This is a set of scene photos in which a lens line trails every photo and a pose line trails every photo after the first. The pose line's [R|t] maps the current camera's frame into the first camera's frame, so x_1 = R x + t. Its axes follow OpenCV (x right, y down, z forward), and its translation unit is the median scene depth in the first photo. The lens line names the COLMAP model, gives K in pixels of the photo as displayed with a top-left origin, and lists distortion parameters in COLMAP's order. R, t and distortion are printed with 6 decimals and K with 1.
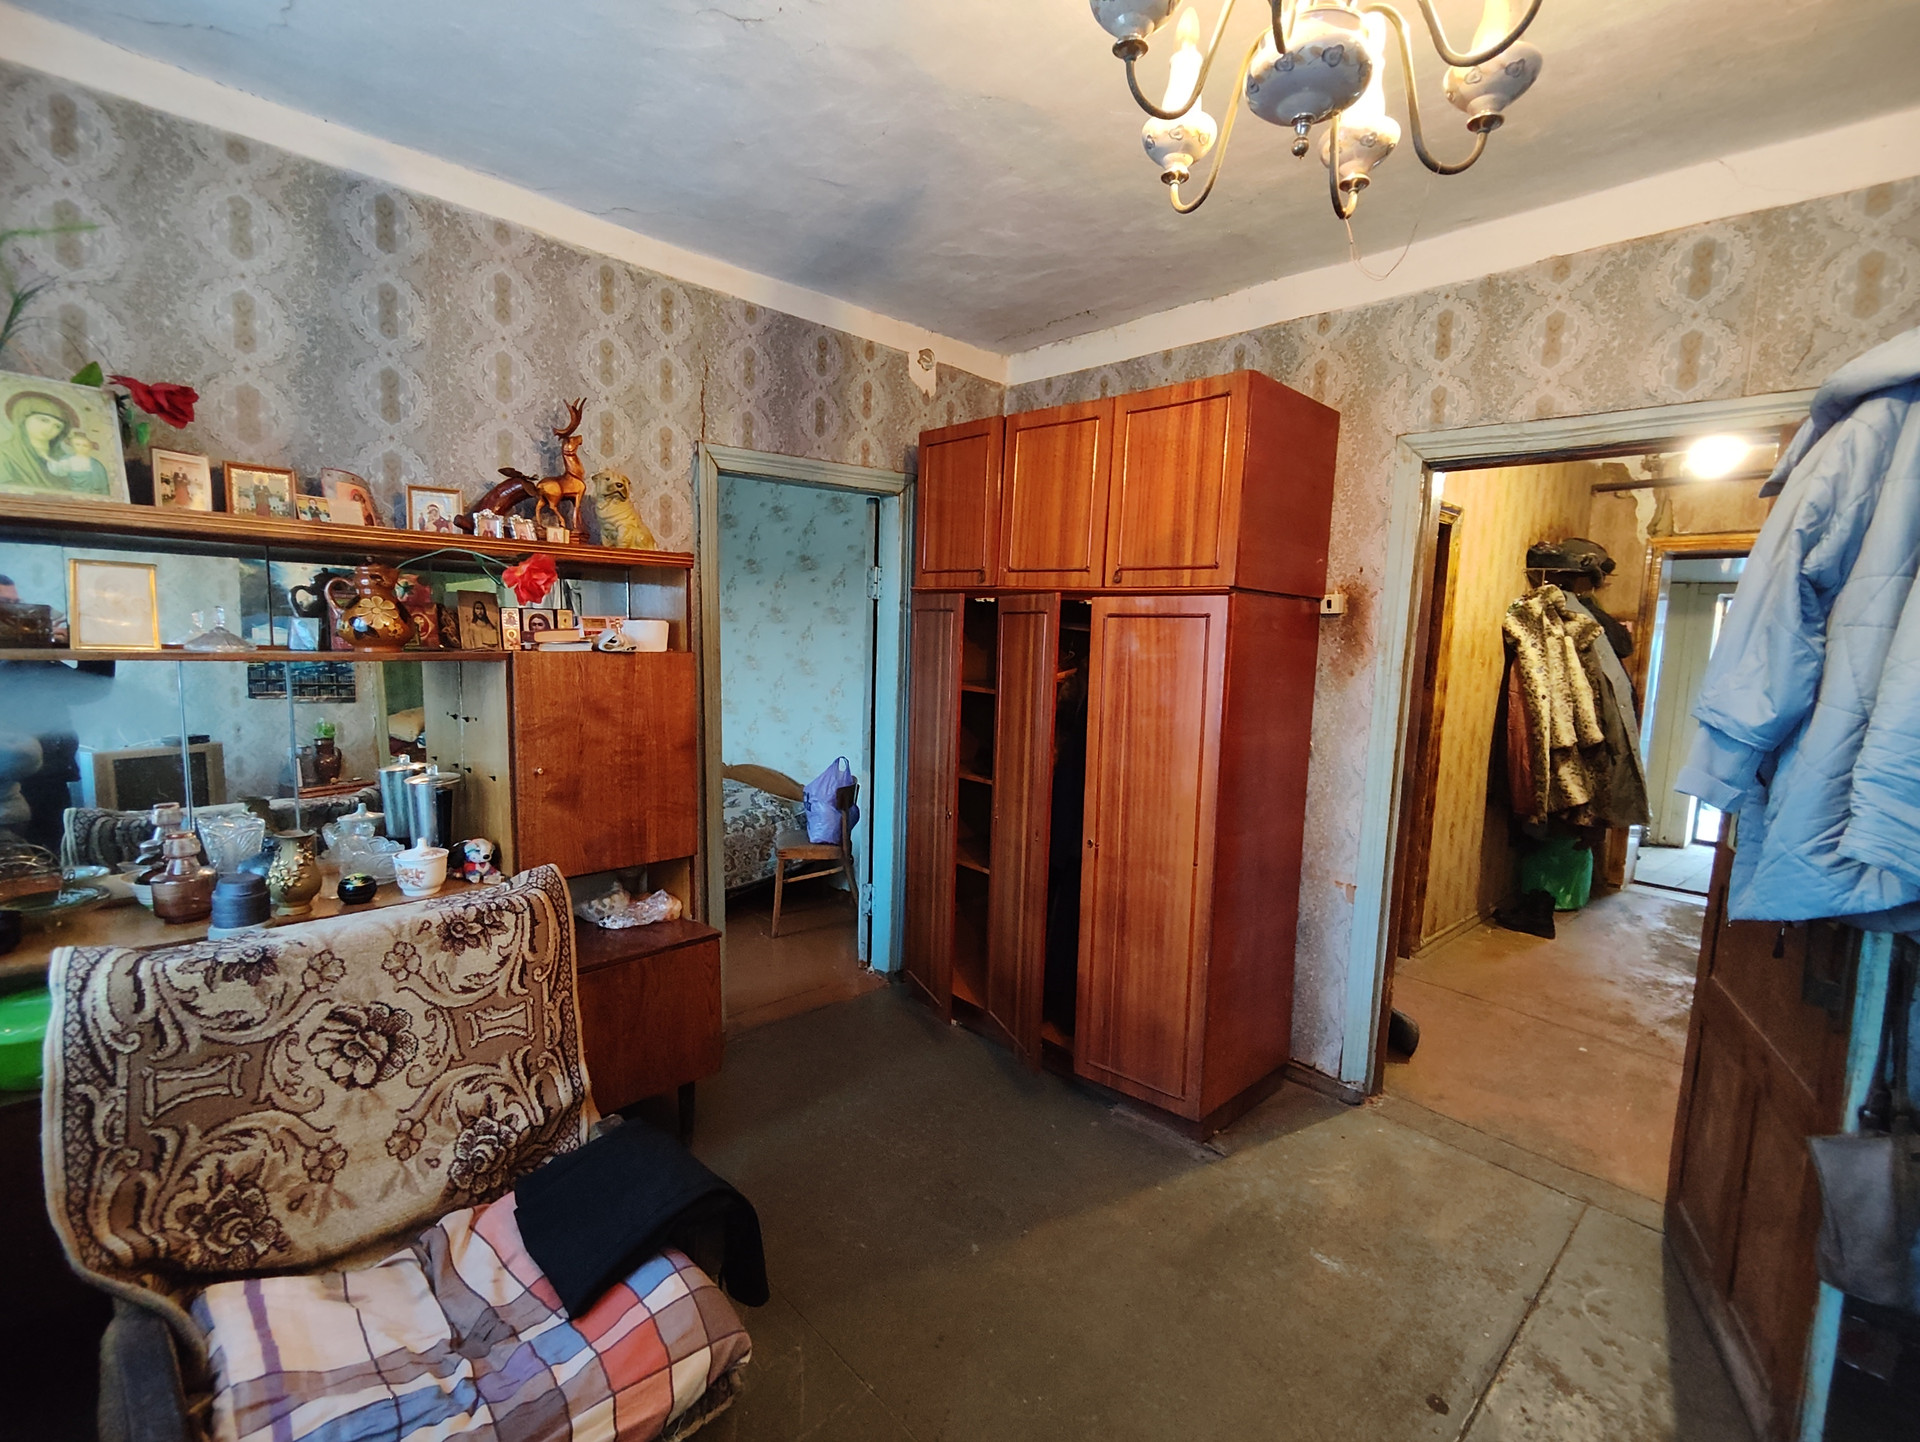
lens RADIAL K [[886.1, 0, 960.0], [0, 886.1, 721.0], [0, 0, 1]] dist [0.000138, 0.006499]
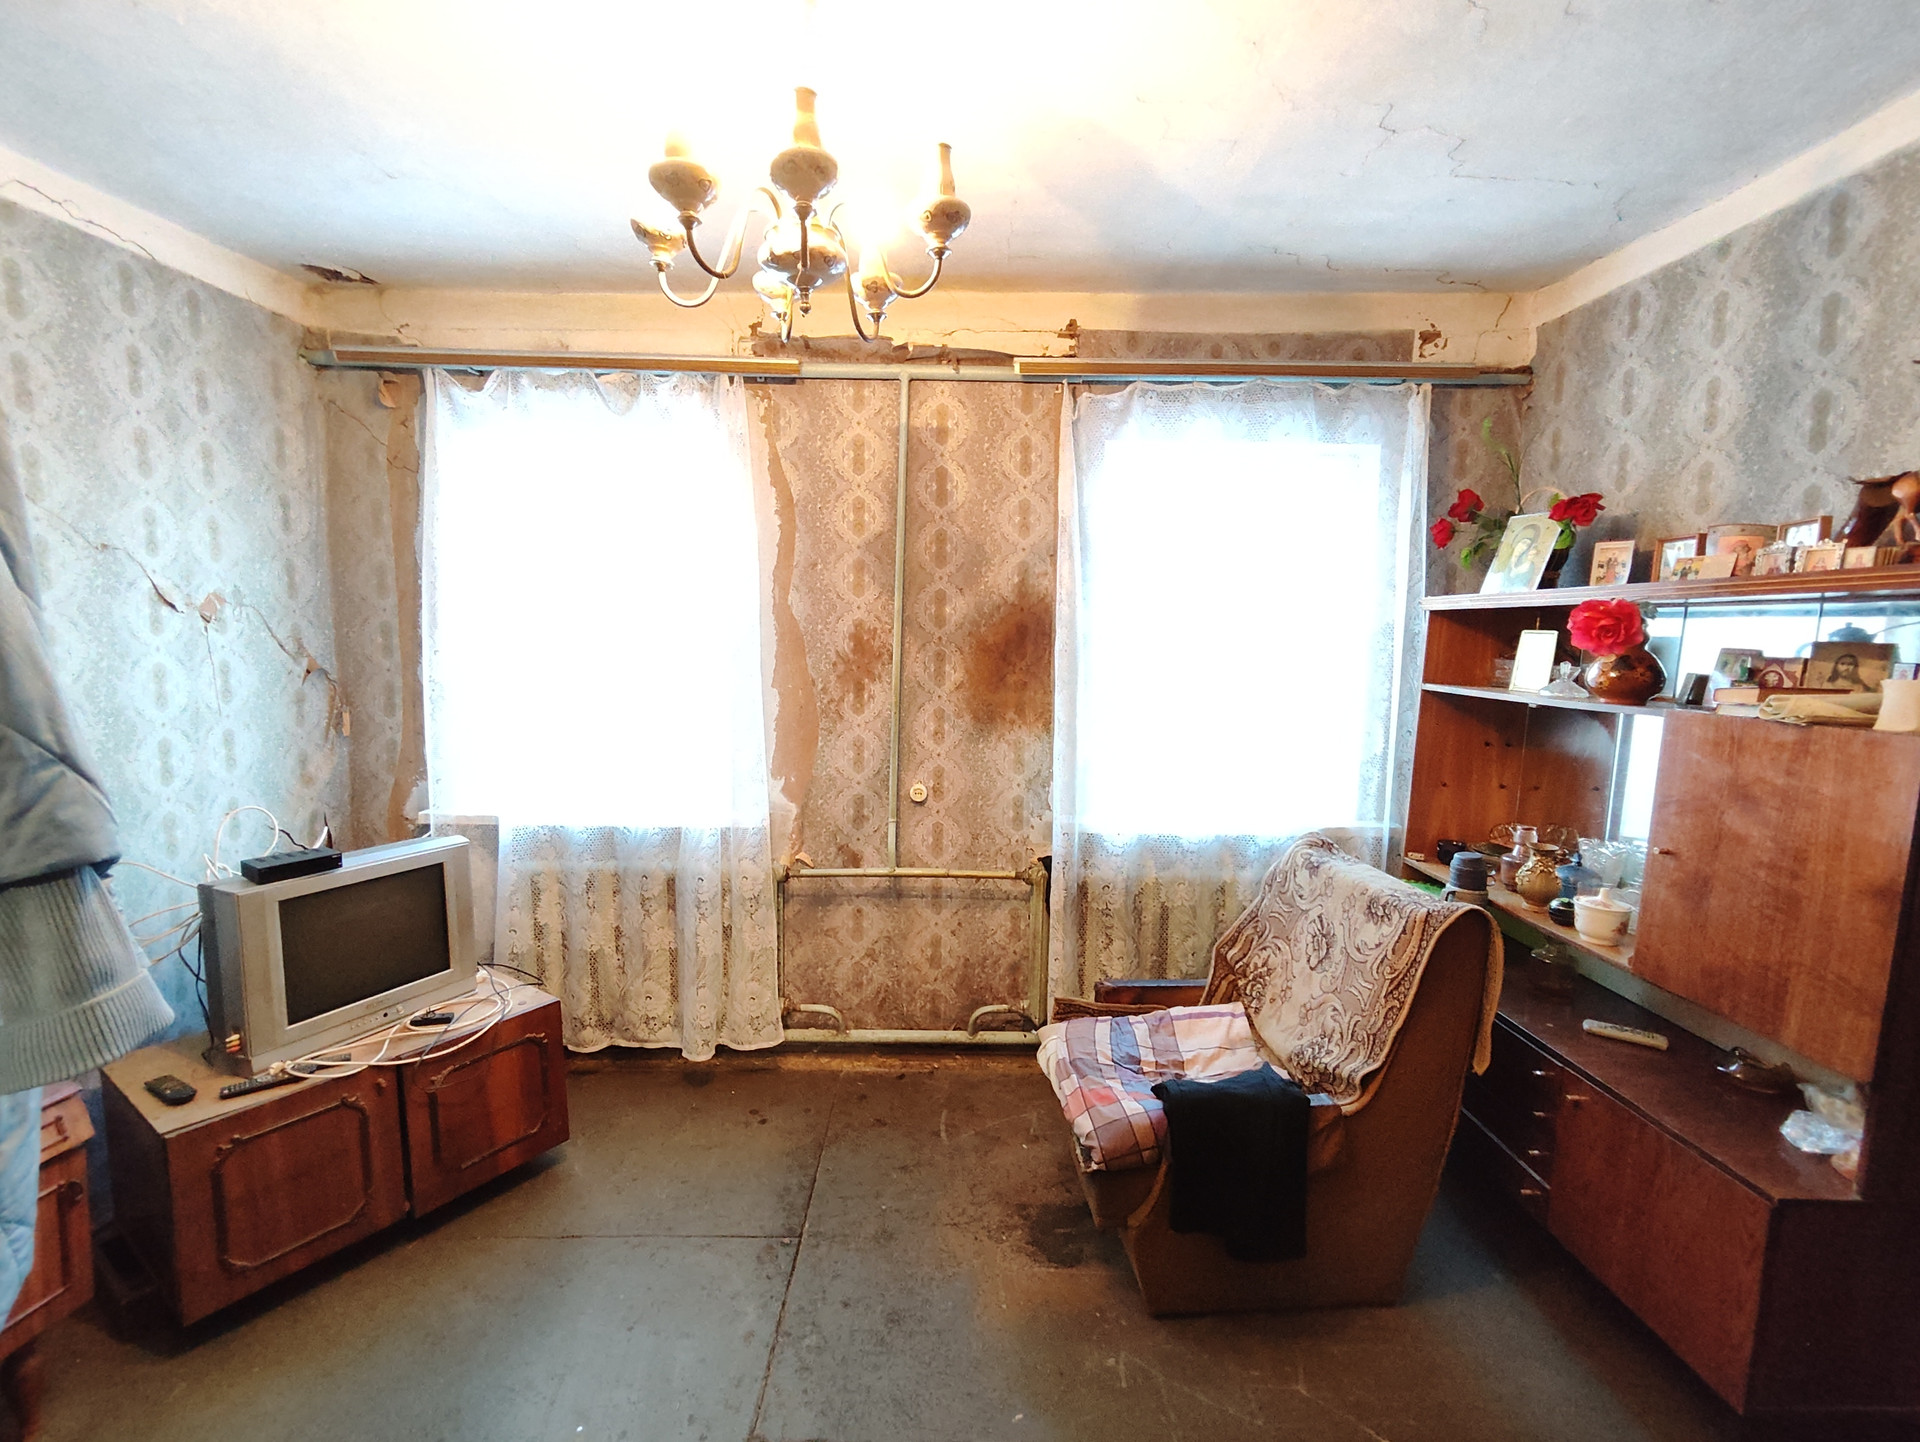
lens RADIAL K [[886.1, 0, 960.0], [0, 886.1, 721.0], [0, 0, 1]] dist [0.000138, 0.006499]
pose [[-0.675010, 0.032663, -0.737085, 0.696026], [-0.114276, 0.982335, 0.148183, -0.133529], [0.728905, 0.184256, -0.659354, 1.220712]]
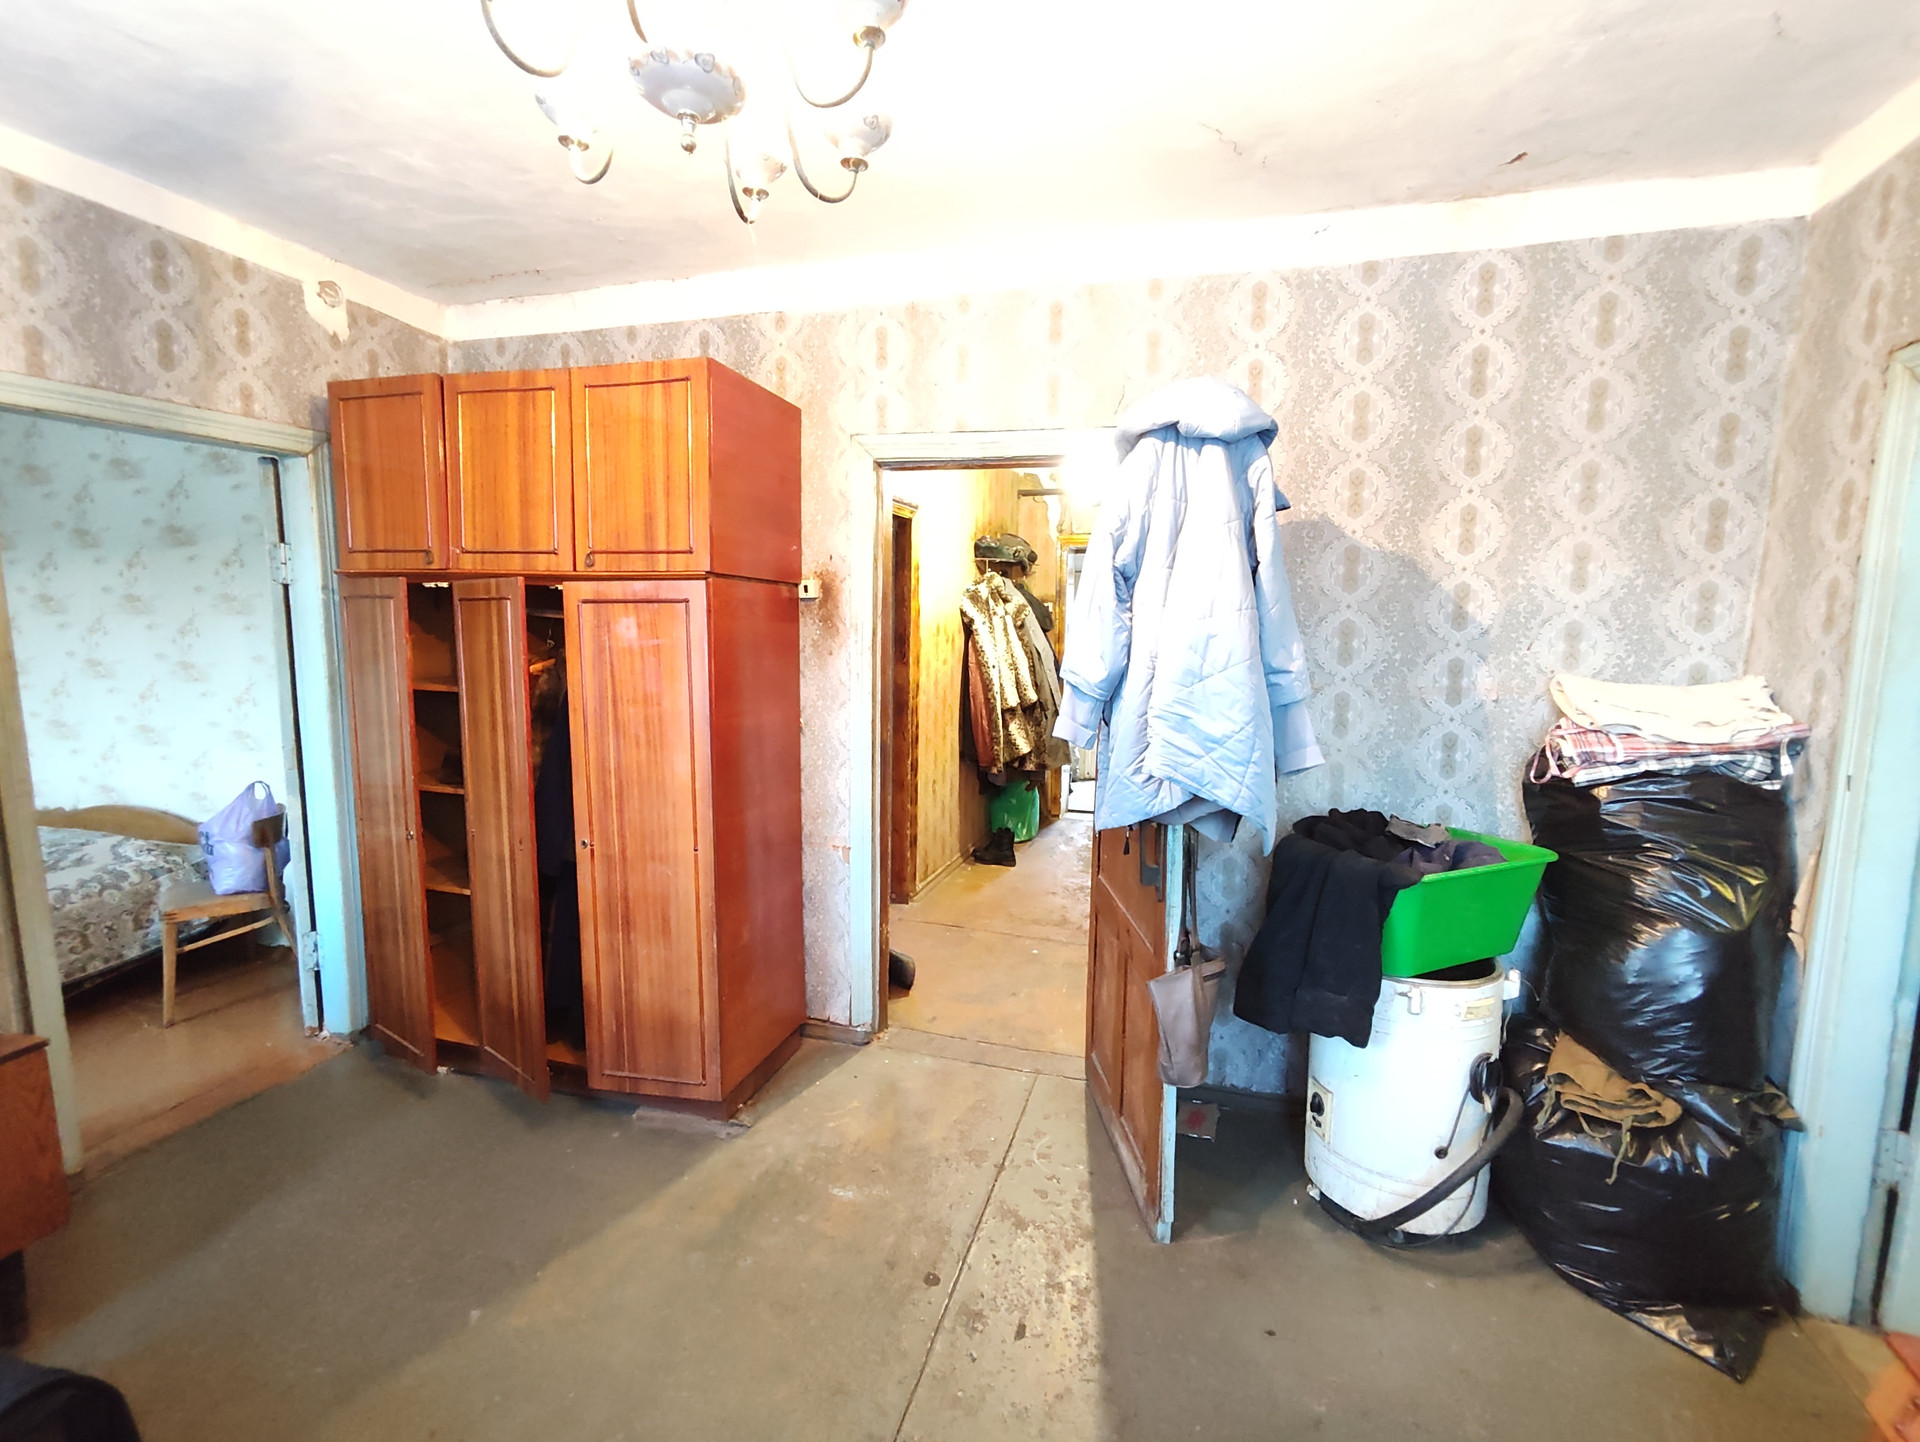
lens RADIAL K [[886.1, 0, 960.0], [0, 886.1, 721.0], [0, 0, 1]] dist [0.000138, 0.006499]
pose [[0.864716, -0.076205, 0.496447, 0.031481], [0.068047, 0.997084, 0.034530, 0.002158], [-0.497631, 0.003923, 0.867380, -0.015141]]
